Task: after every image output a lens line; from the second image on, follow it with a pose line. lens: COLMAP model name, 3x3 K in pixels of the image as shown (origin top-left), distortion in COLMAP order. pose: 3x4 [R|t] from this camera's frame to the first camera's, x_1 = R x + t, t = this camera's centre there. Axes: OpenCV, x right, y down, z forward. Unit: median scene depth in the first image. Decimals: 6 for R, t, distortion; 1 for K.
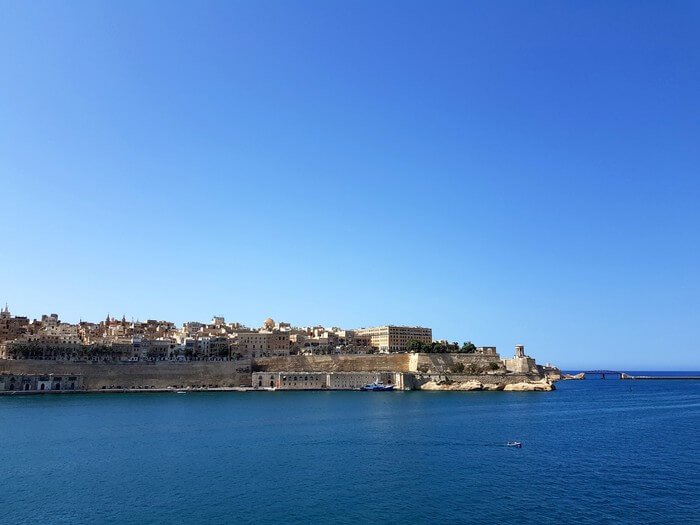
lens RADIAL K [[536.4, 0, 350.0], [0, 536.4, 262.5], [0, 0, 1]] dist [-0.000615, -0.003082]
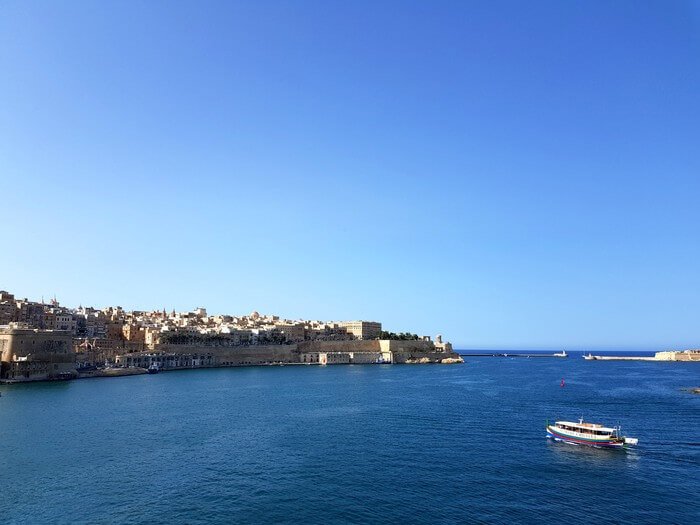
lens RADIAL K [[536.4, 0, 350.0], [0, 536.4, 262.5], [0, 0, 1]] dist [-0.000615, -0.003082]
pose [[0.914088, 0.064780, 0.400308, -0.671819], [-0.079388, 0.996643, 0.019997, -0.085194], [-0.397669, -0.050059, 0.916162, -0.406883]]
